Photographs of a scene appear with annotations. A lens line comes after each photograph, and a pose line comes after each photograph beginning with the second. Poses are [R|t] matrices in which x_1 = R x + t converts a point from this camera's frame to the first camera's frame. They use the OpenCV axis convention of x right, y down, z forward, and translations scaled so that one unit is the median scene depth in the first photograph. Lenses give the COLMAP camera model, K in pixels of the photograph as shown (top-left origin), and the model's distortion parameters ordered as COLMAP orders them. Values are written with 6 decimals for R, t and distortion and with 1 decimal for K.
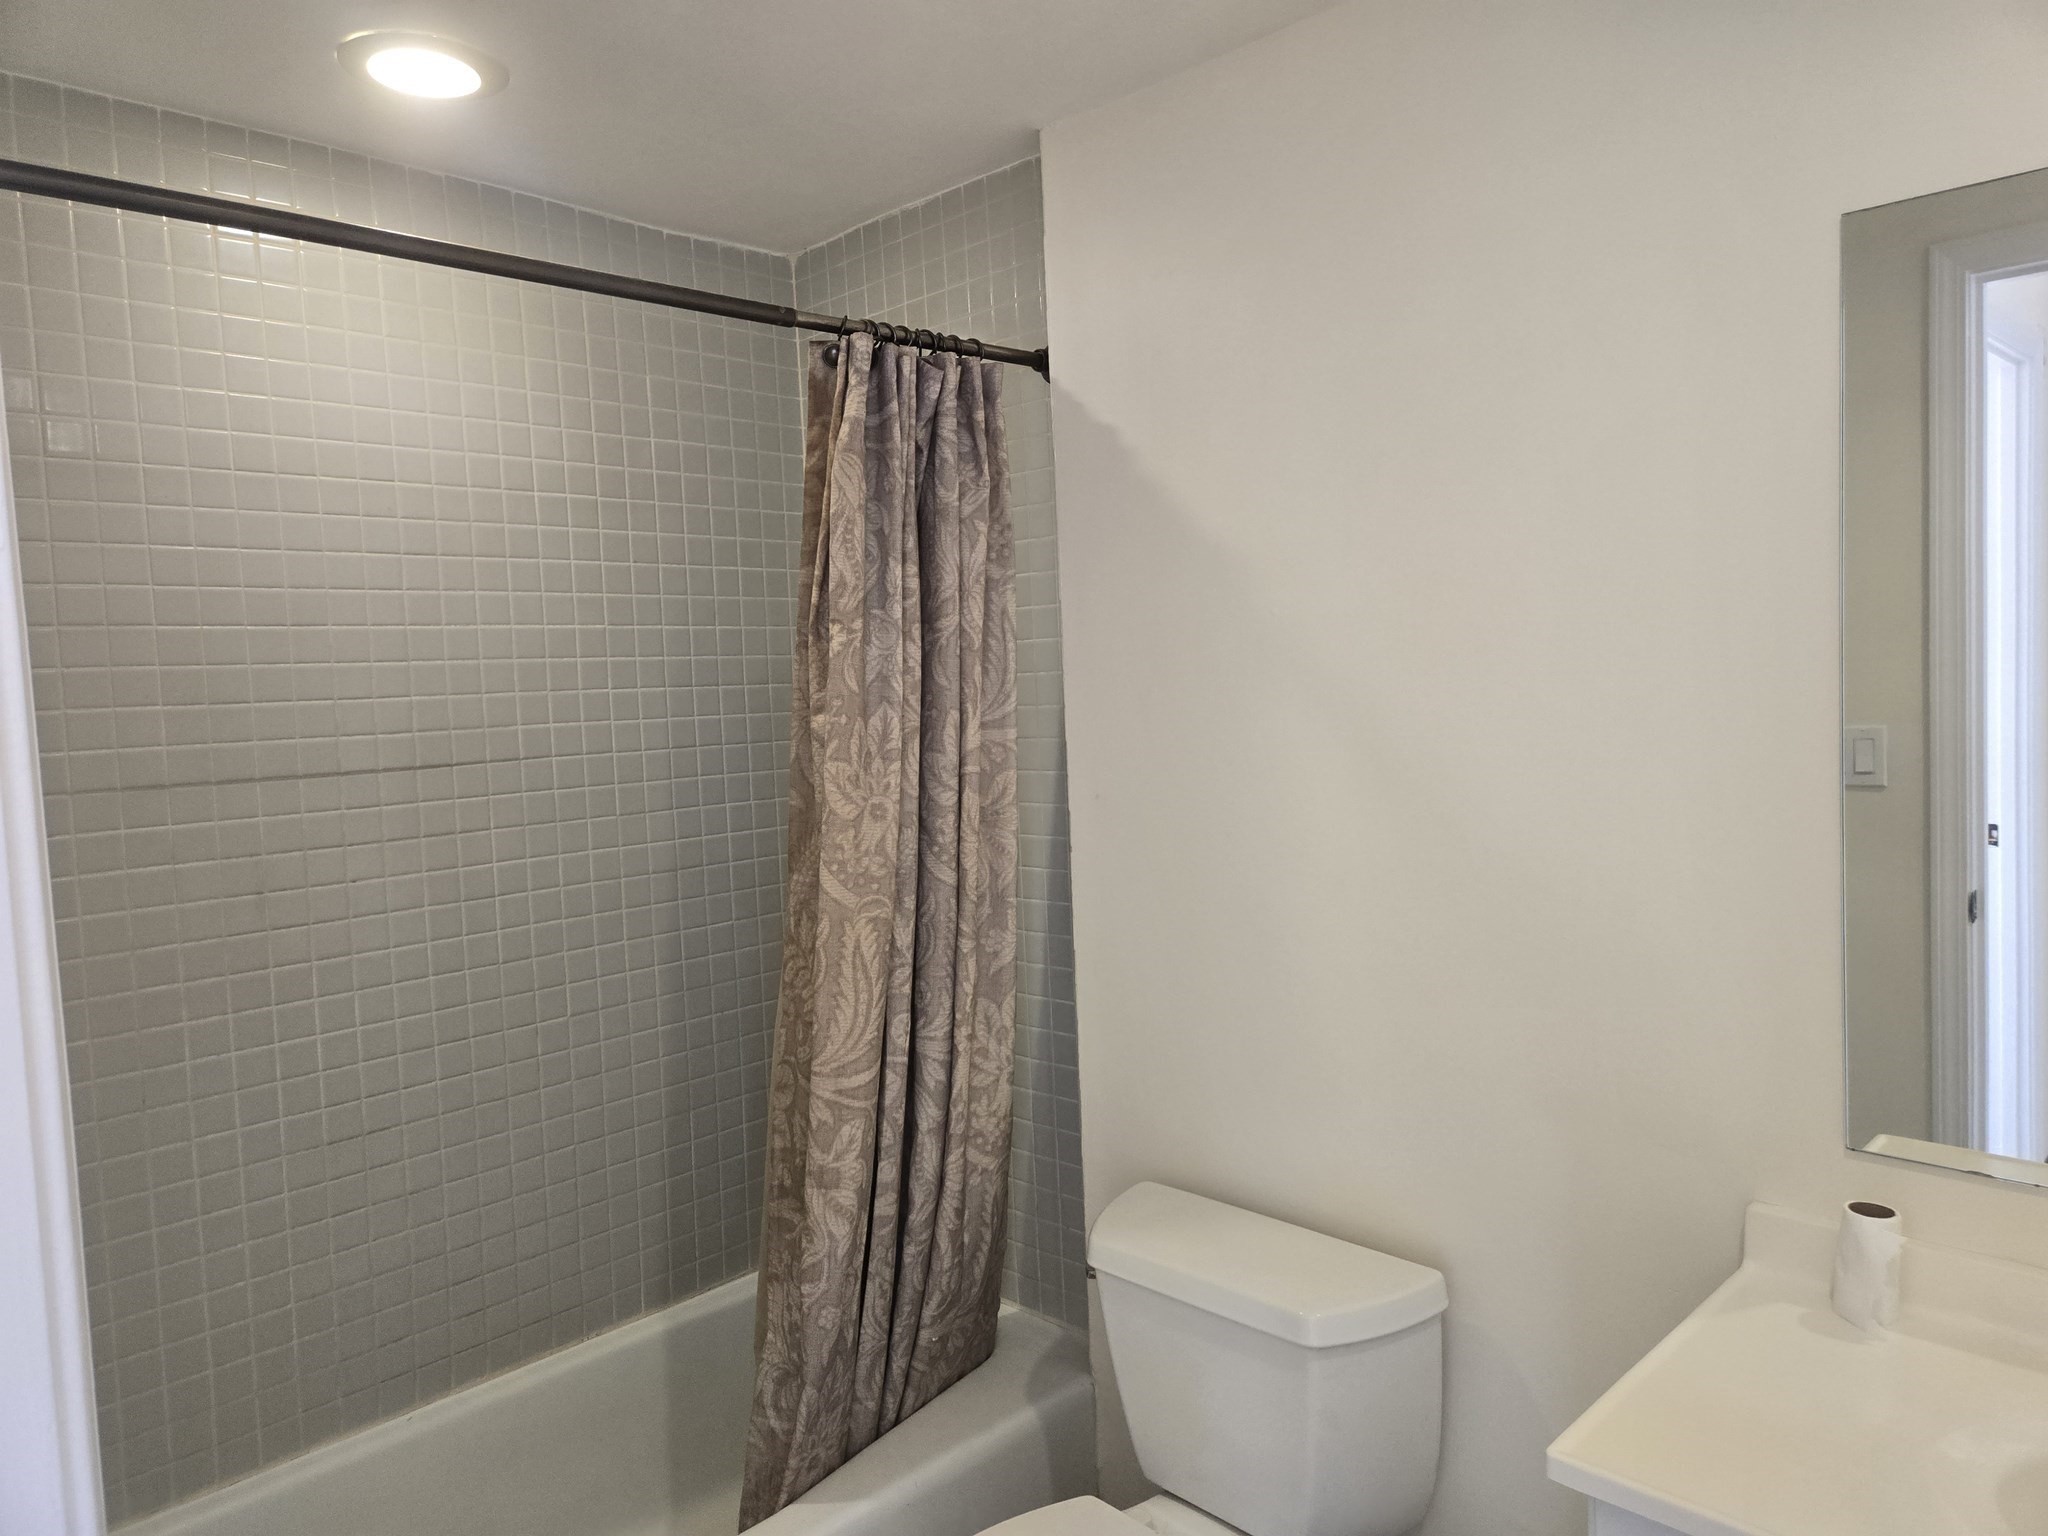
lens RADIAL K [[1363.6, 0, 1019.3], [0, 1363.6, 758.7], [0, 0, 1]] dist [0.083028, -0.078093]
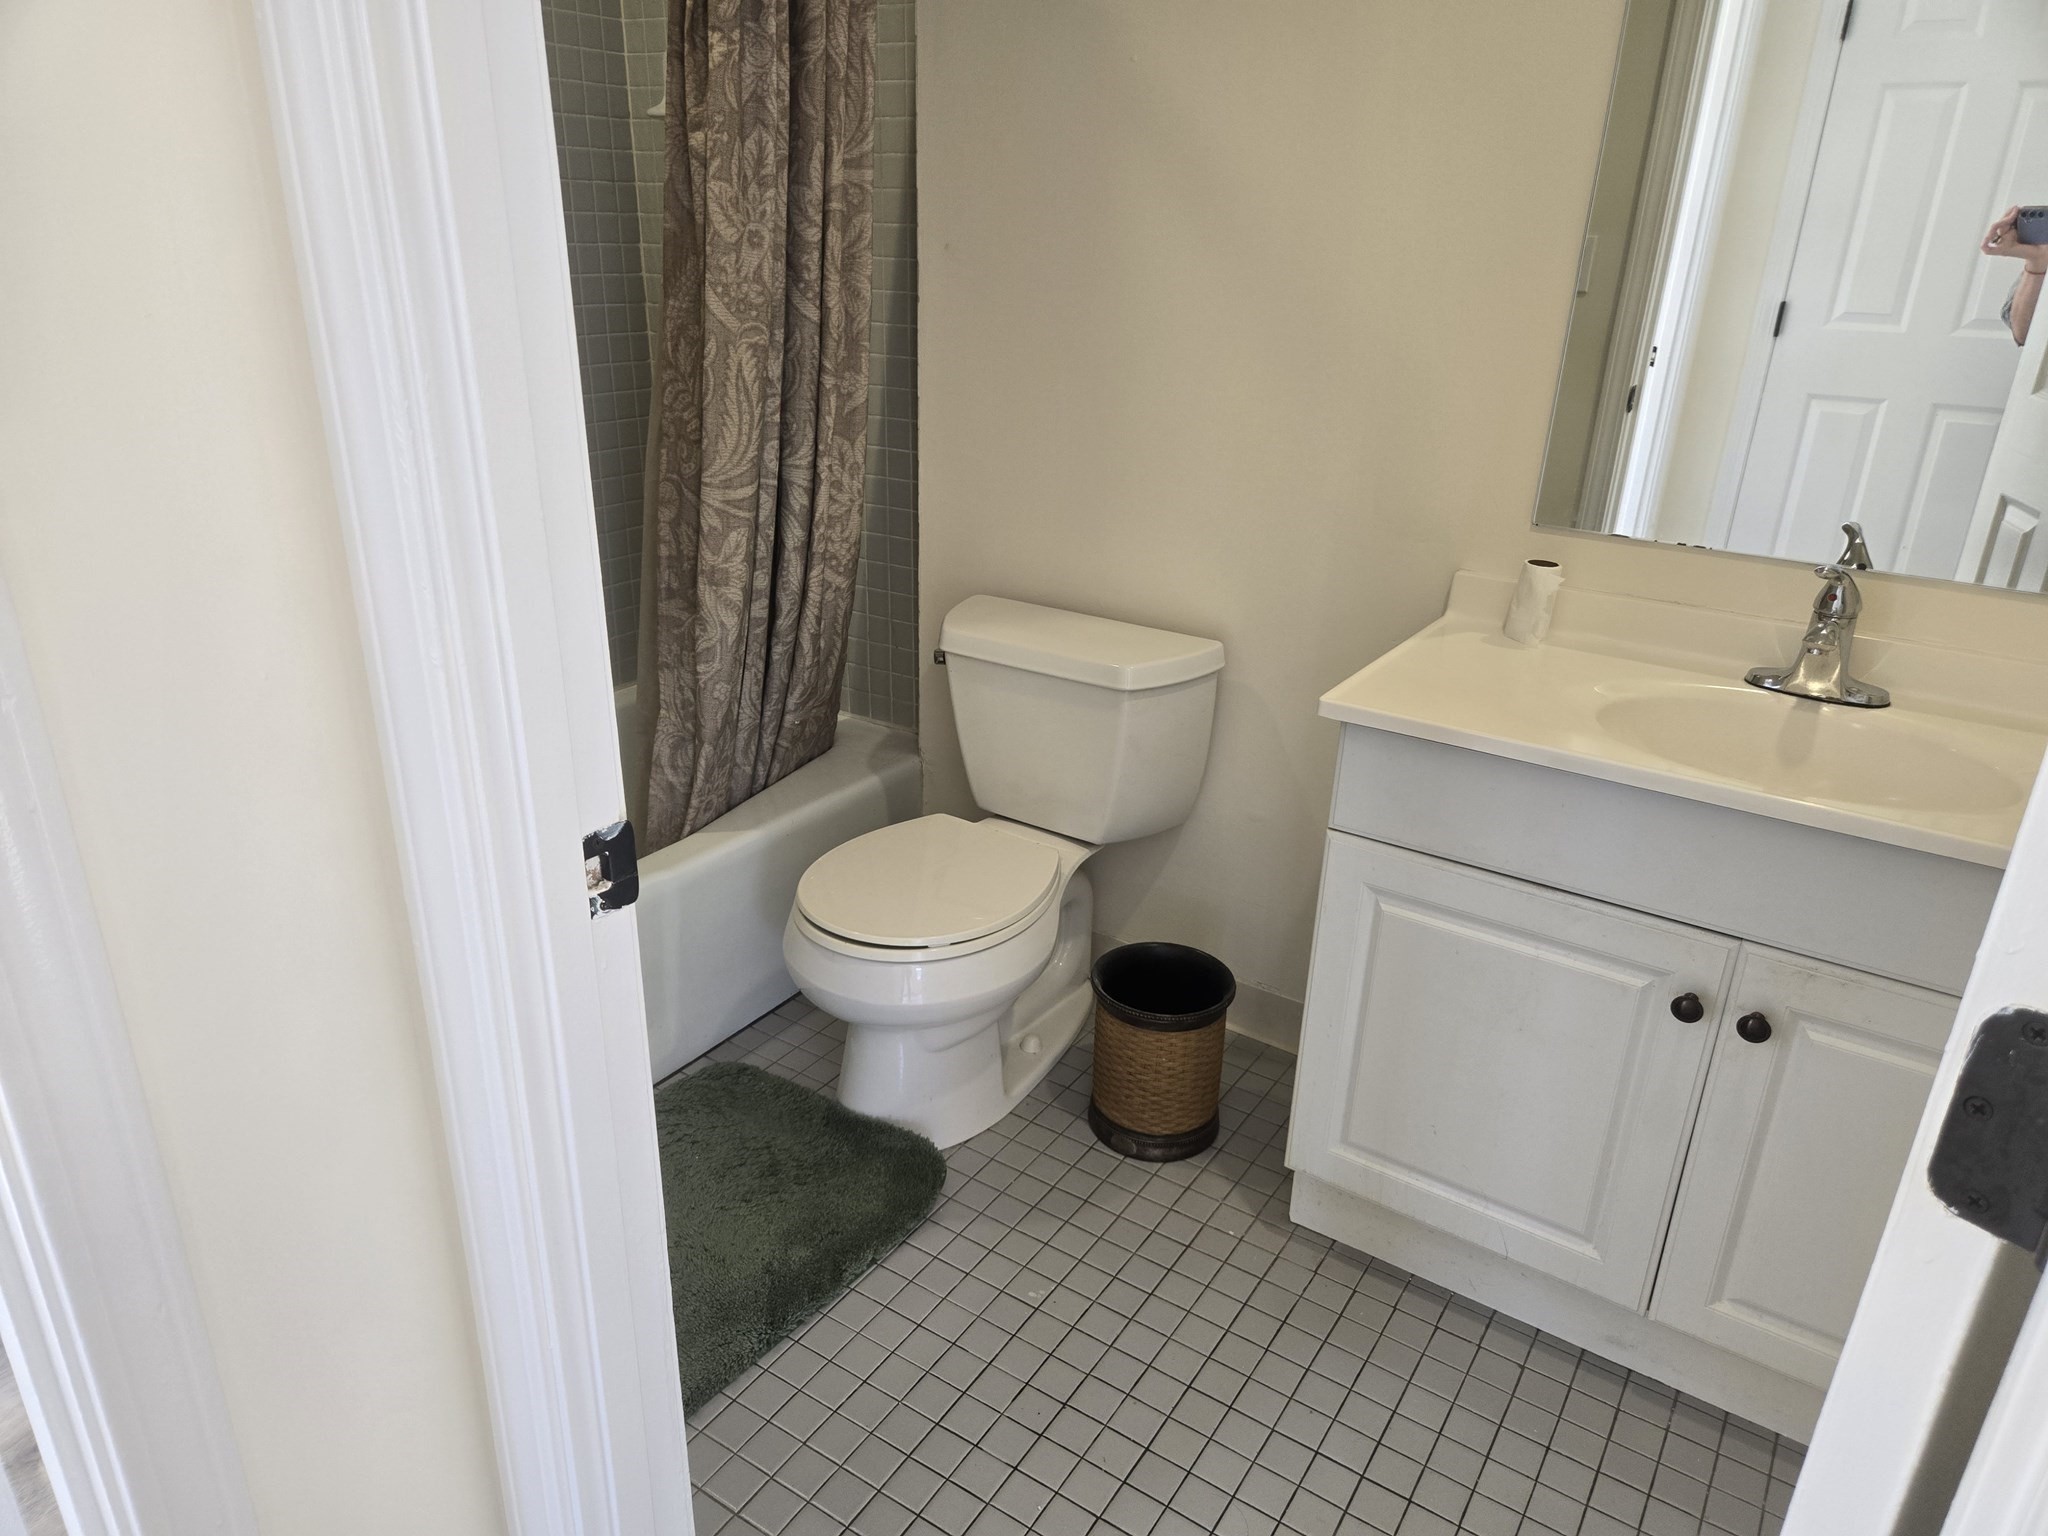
lens RADIAL K [[1363.6, 0, 1019.3], [0, 1363.6, 758.7], [0, 0, 1]] dist [0.083028, -0.078093]
pose [[0.978671, -0.012667, 0.205043, -0.123679], [-0.054127, 0.946931, 0.316846, 0.068158], [-0.198176, -0.321187, 0.926048, -0.156752]]
